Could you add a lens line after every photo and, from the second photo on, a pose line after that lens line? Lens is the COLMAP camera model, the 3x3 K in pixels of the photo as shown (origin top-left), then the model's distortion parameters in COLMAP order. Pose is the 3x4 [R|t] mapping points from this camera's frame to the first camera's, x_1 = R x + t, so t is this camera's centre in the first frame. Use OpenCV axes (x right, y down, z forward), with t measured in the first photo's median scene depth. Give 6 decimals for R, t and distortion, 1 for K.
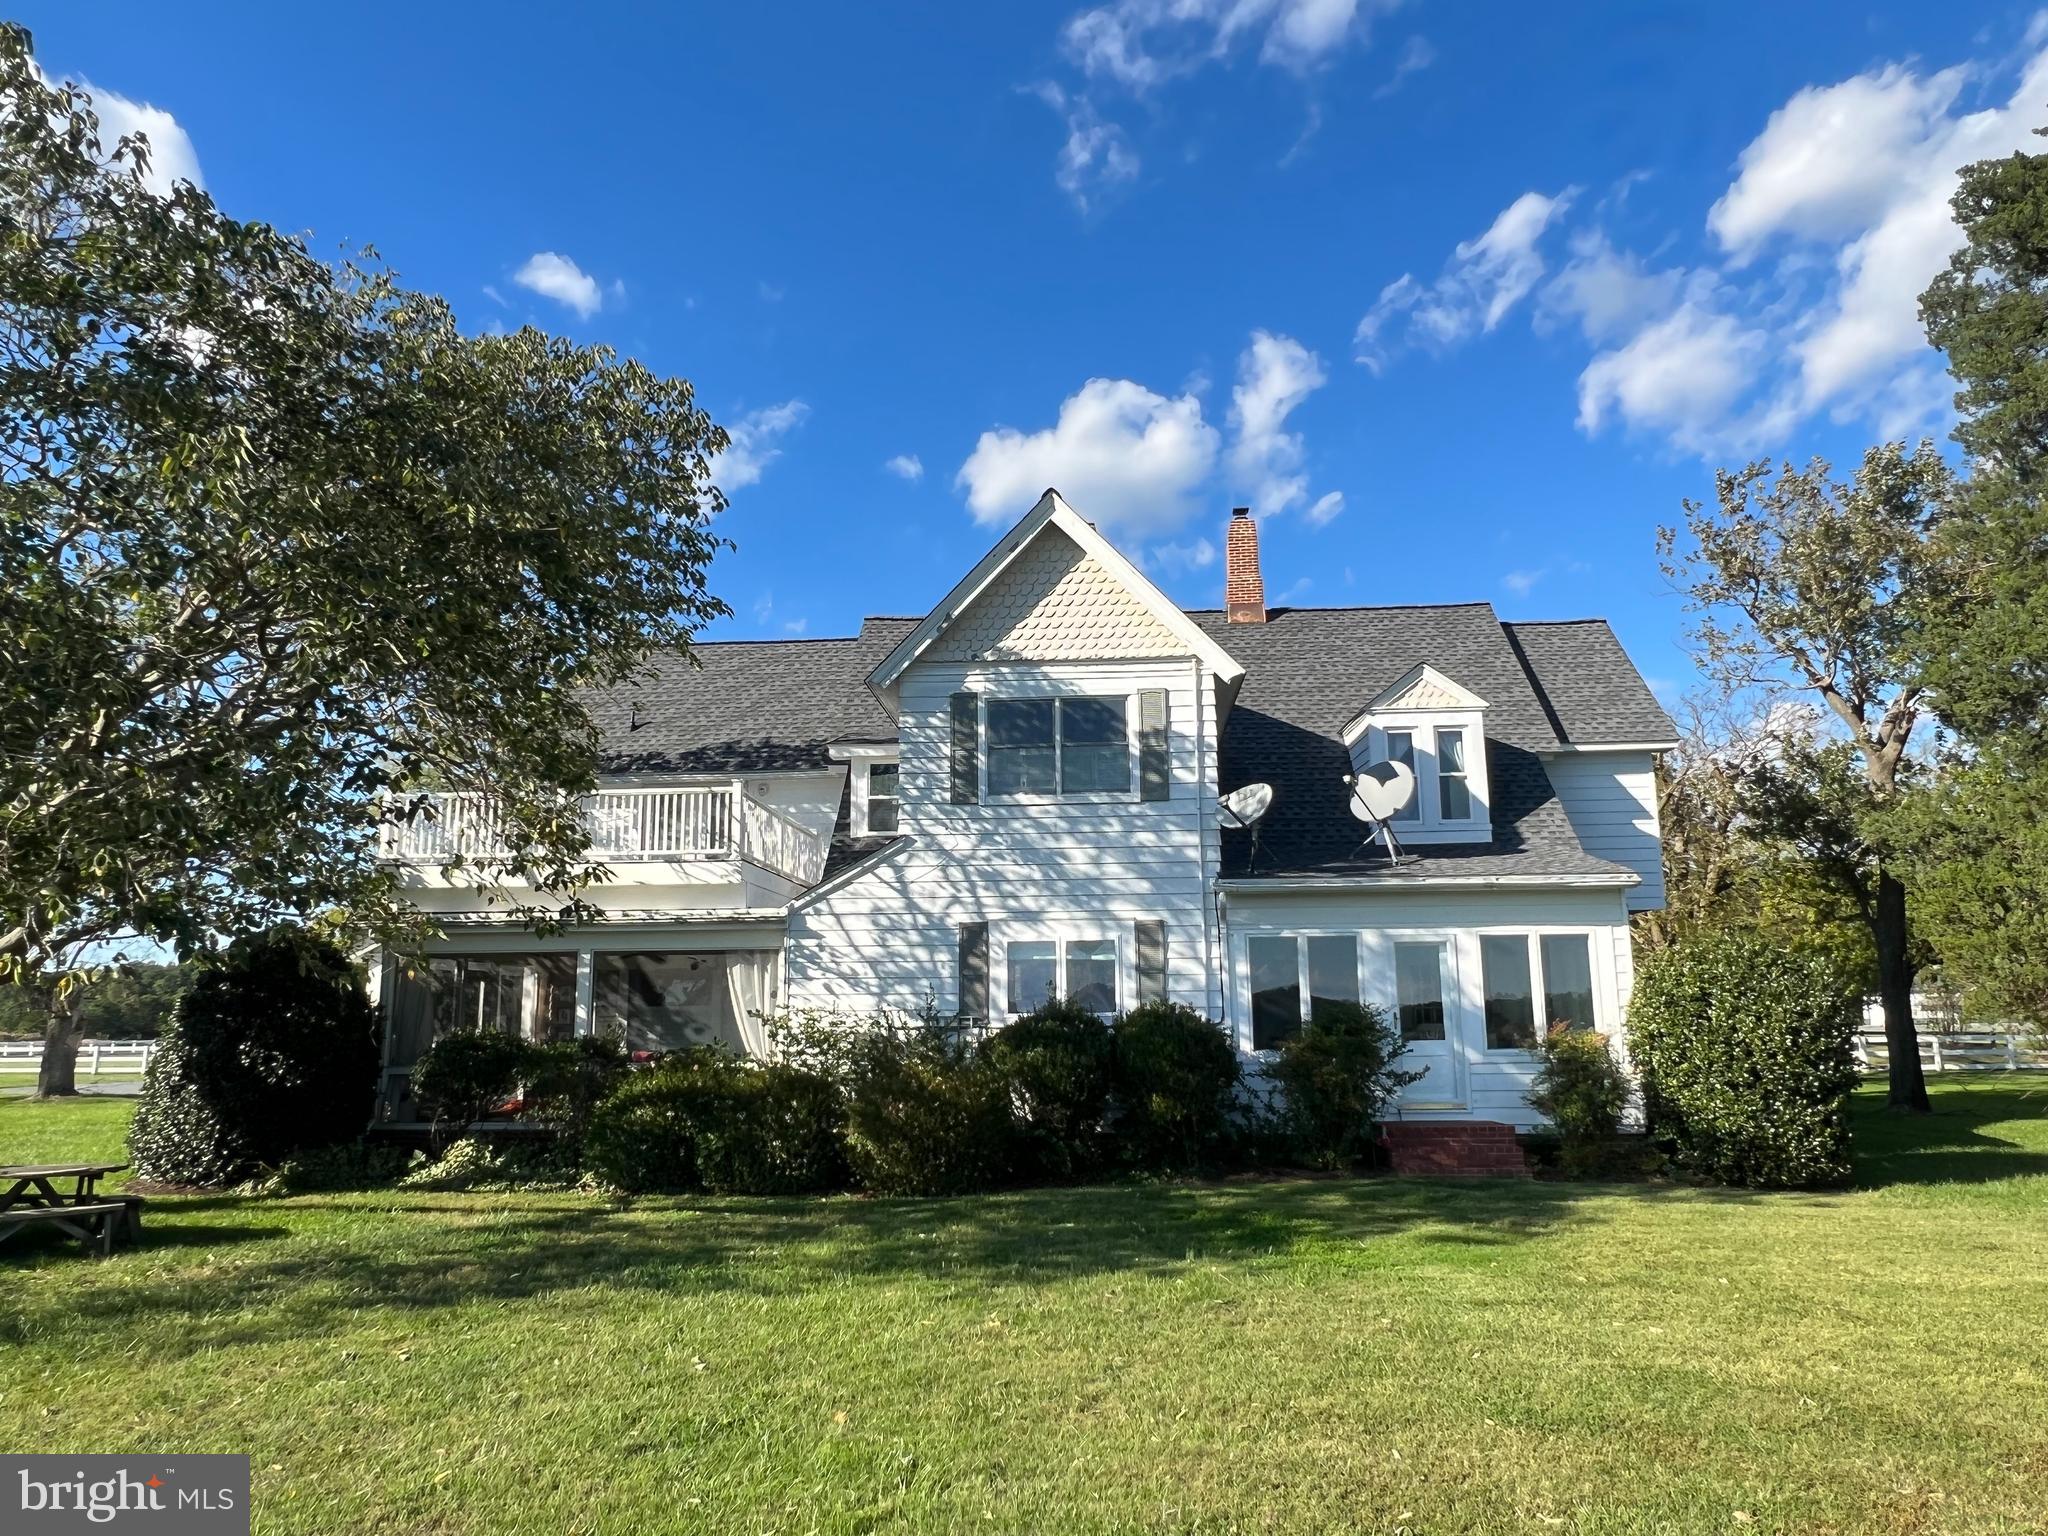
lens RADIAL K [[1343.7, 0, 1035.7], [0, 1343.7, 762.9], [0, 0, 1]] dist [-0.006339, -0.000145]
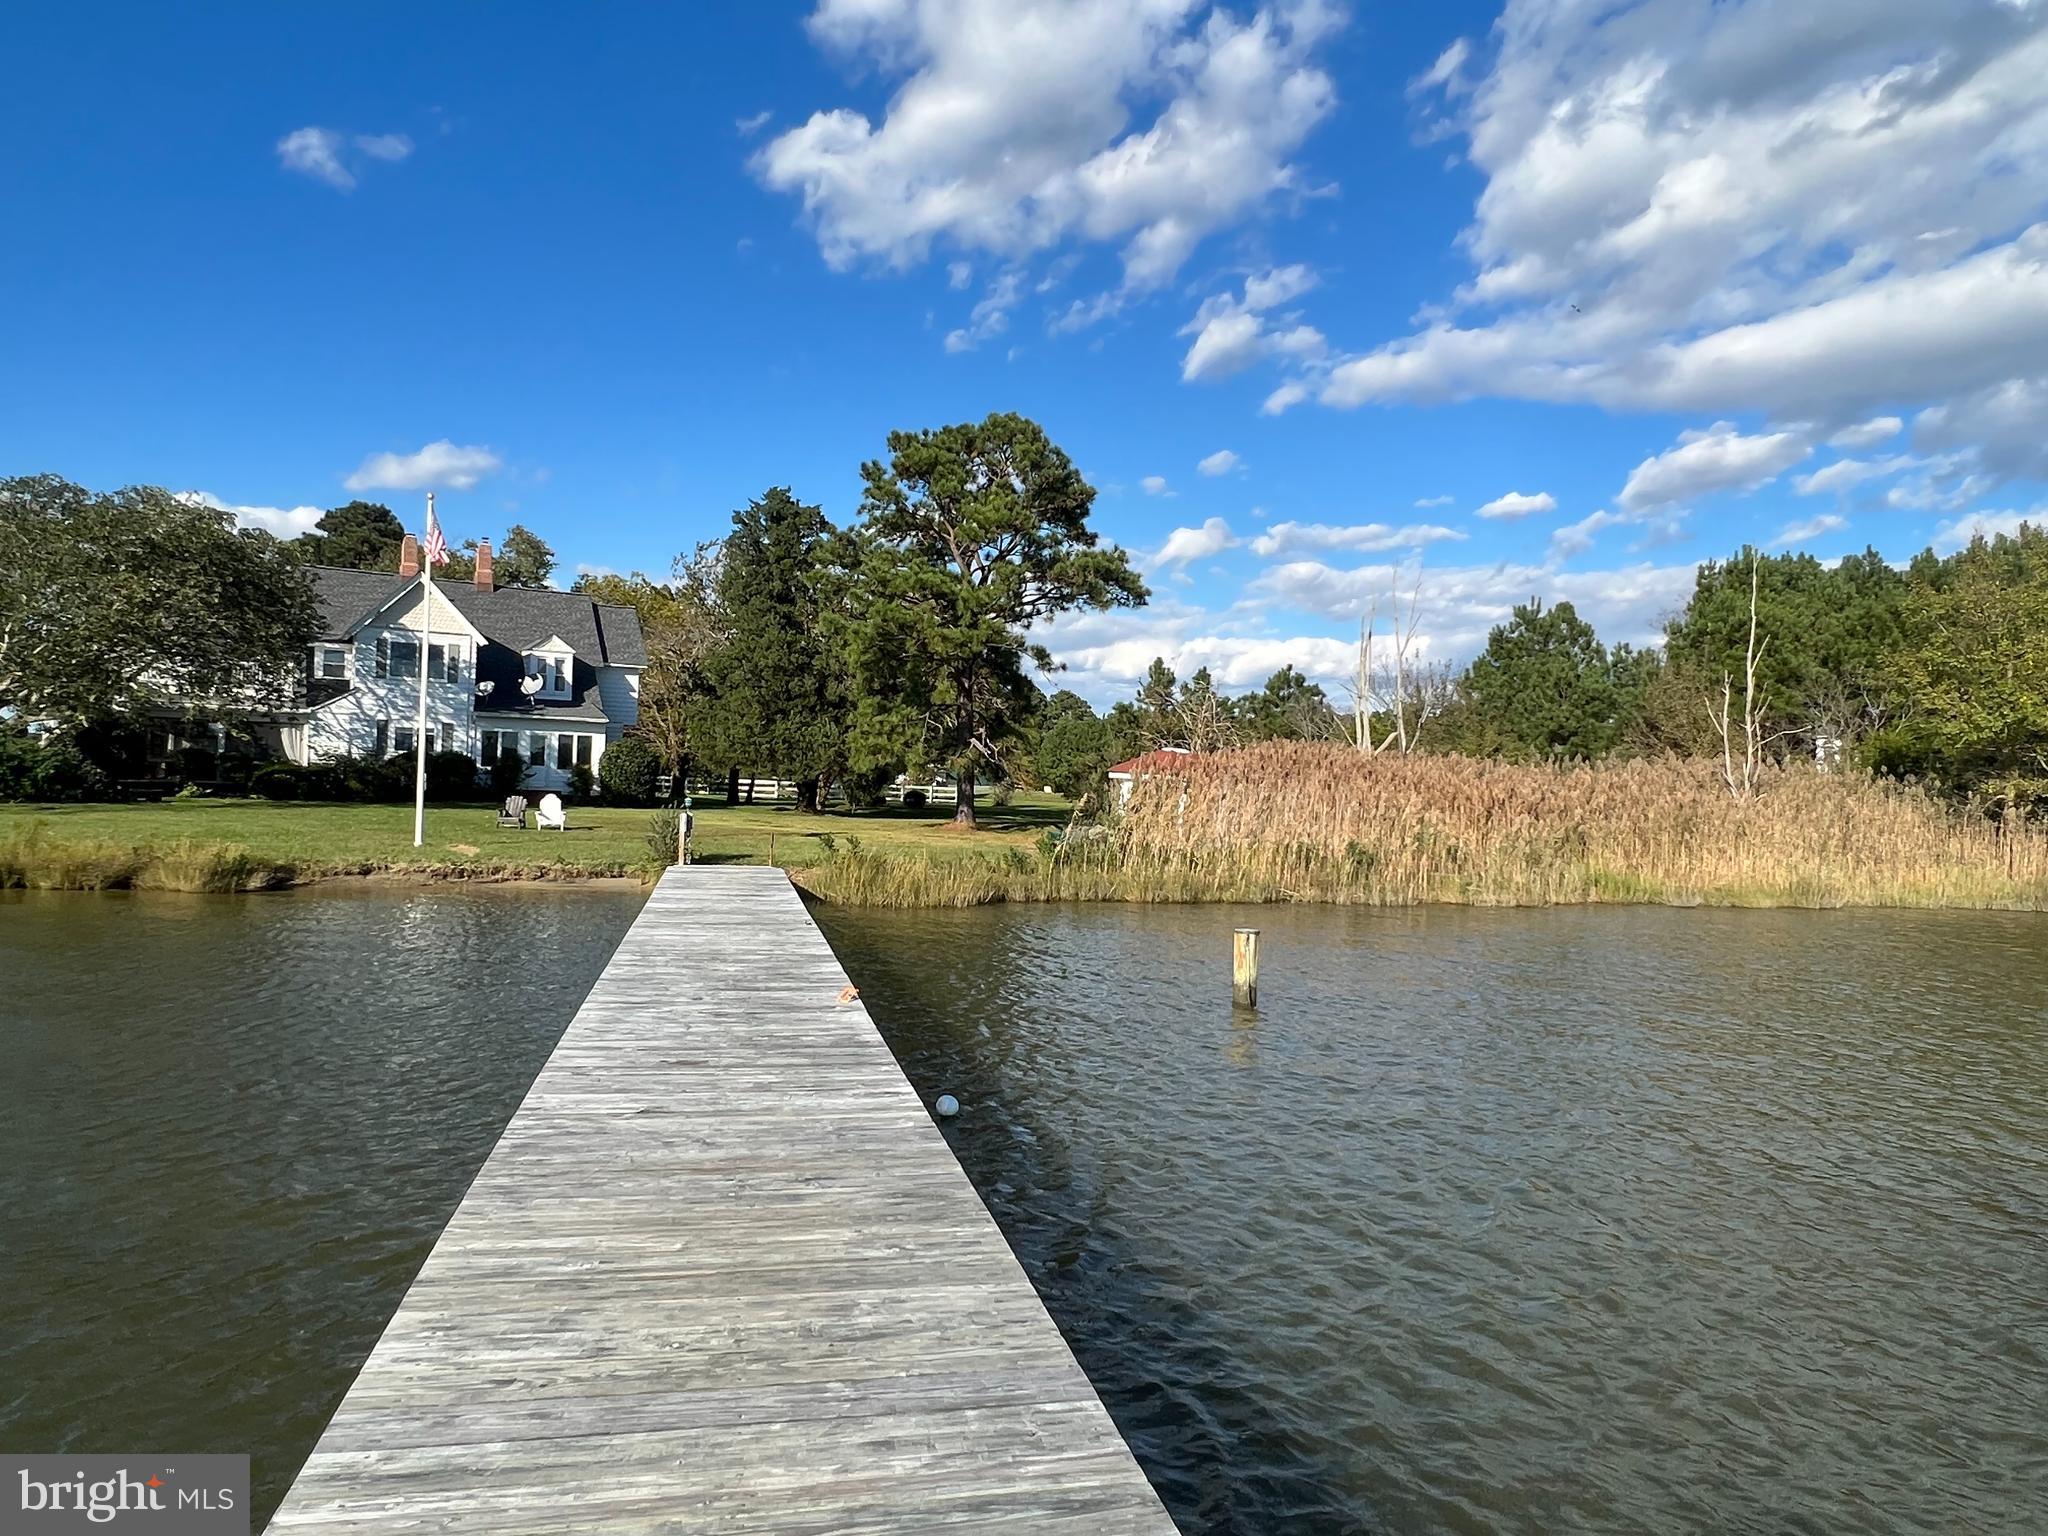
lens RADIAL K [[1258.2, 0, 1033.0], [0, 1258.2, 765.2], [0, 0, 1]] dist [-0.006163, -0.002158]
pose [[0.810234, 0.045643, 0.584327, -0.483954], [-0.154719, 0.978256, 0.138121, -0.374186], [-0.565317, -0.202316, 0.799678, -1.977024]]
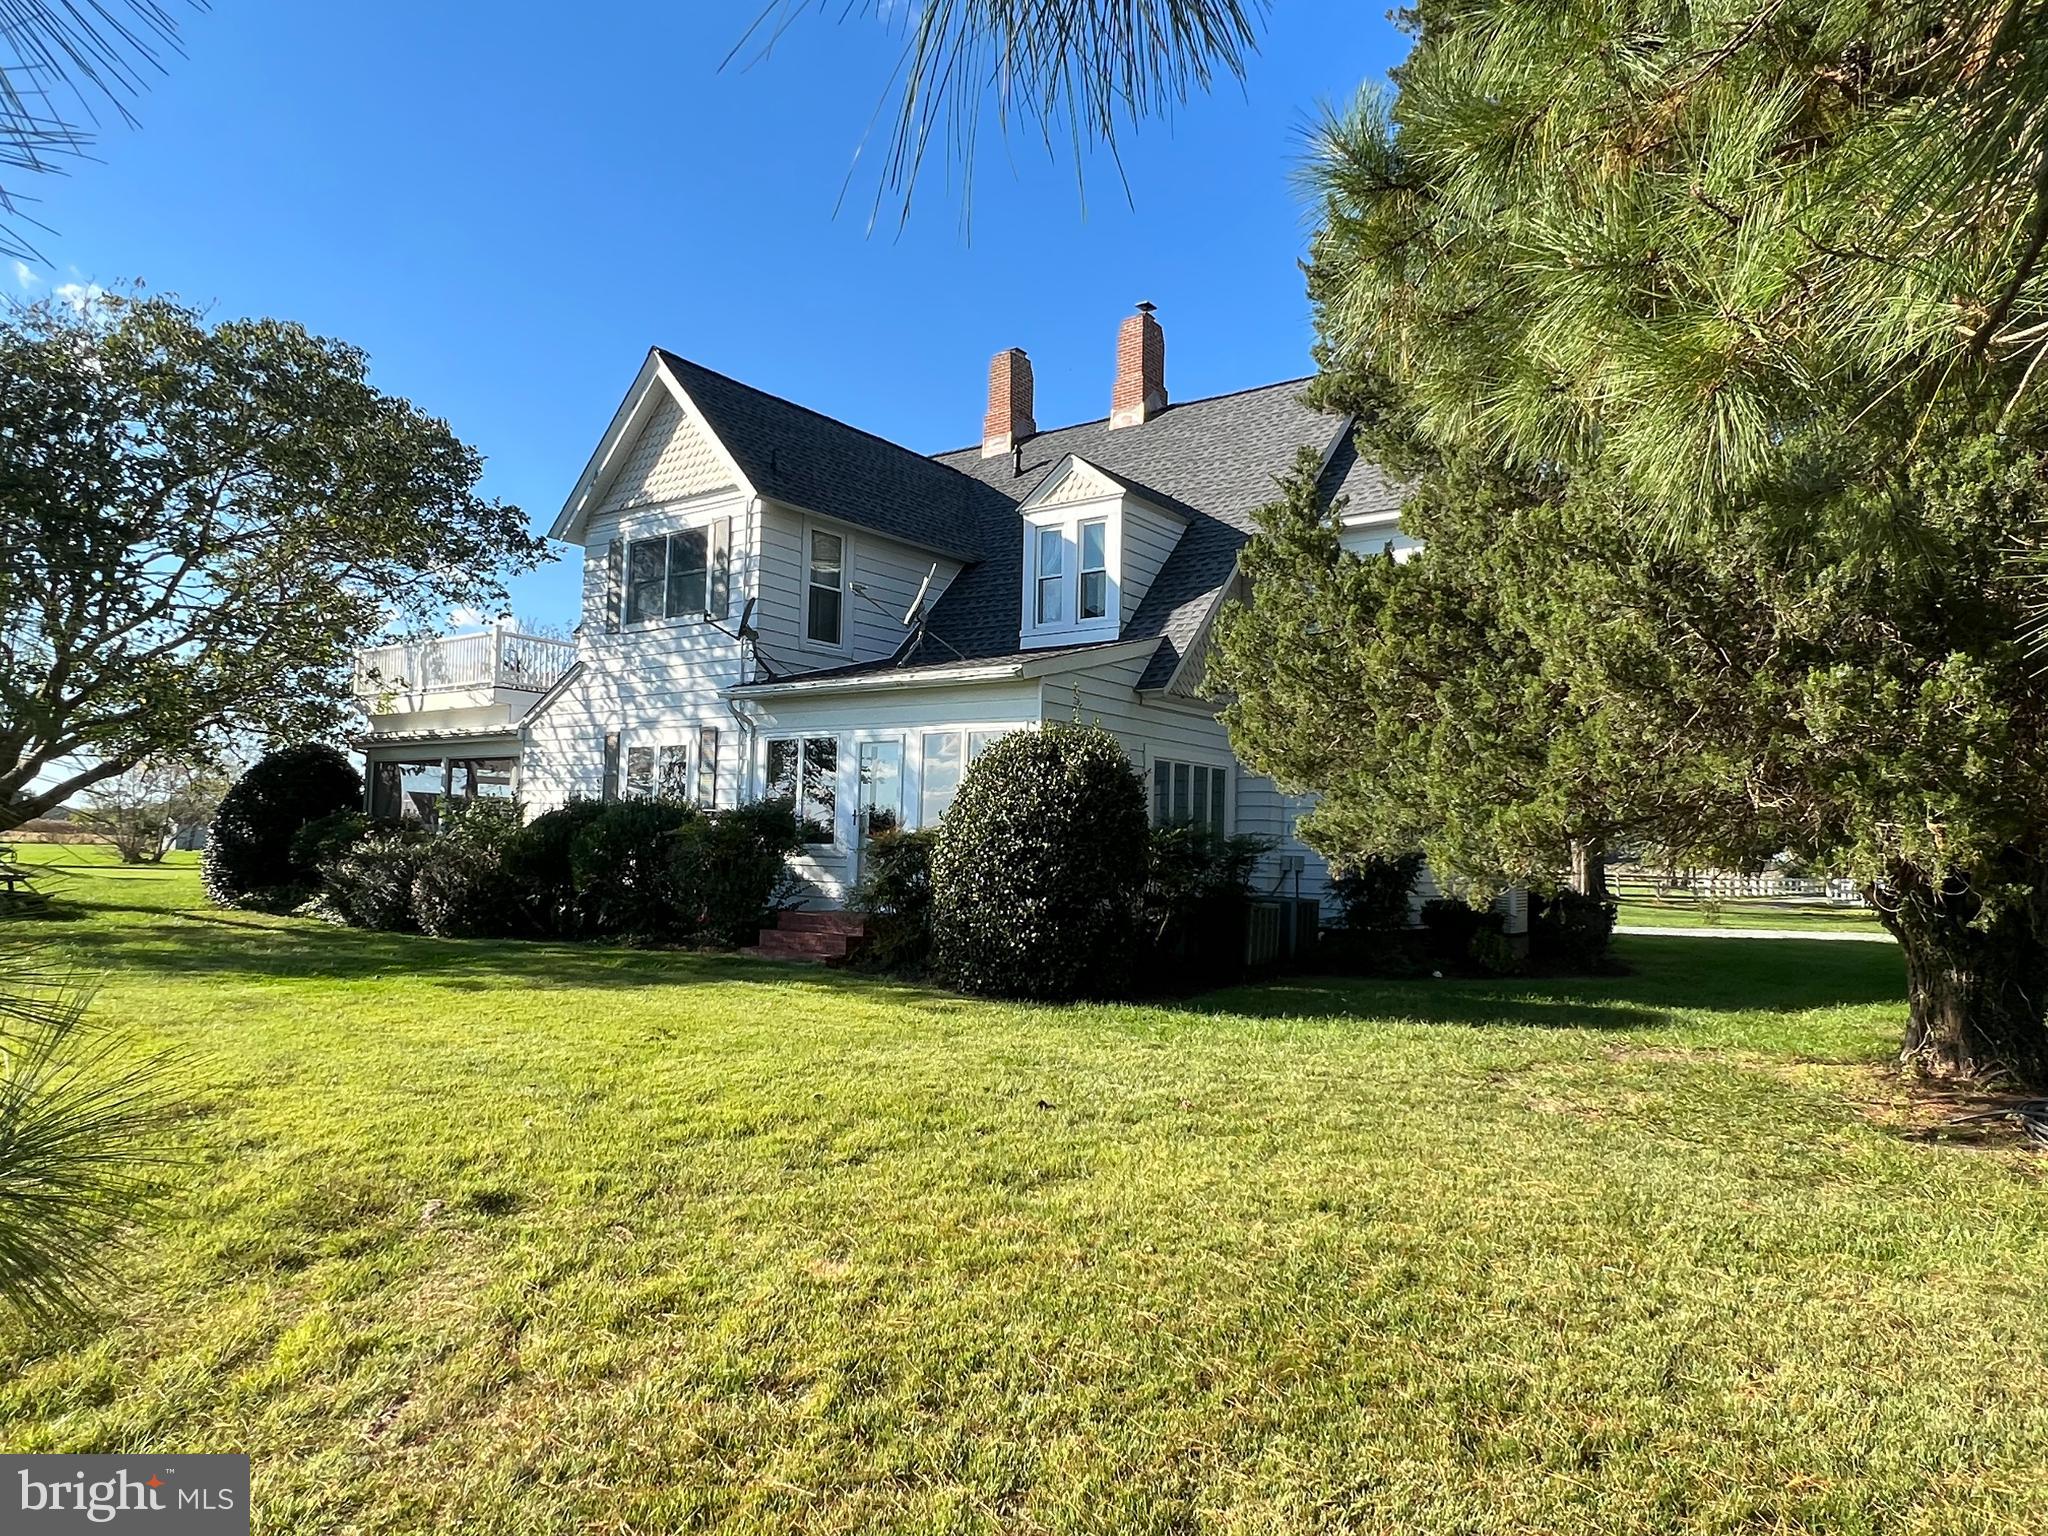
lens RADIAL K [[1258.2, 0, 1020.6], [0, 1258.2, 758.3], [0, 0, 1]] dist [-0.006163, -0.002158]
pose [[0.851190, -0.008494, -0.524788, 0.838972], [0.073264, 0.992003, 0.102776, 0.053238], [0.519718, -0.125930, 0.845006, 0.232433]]
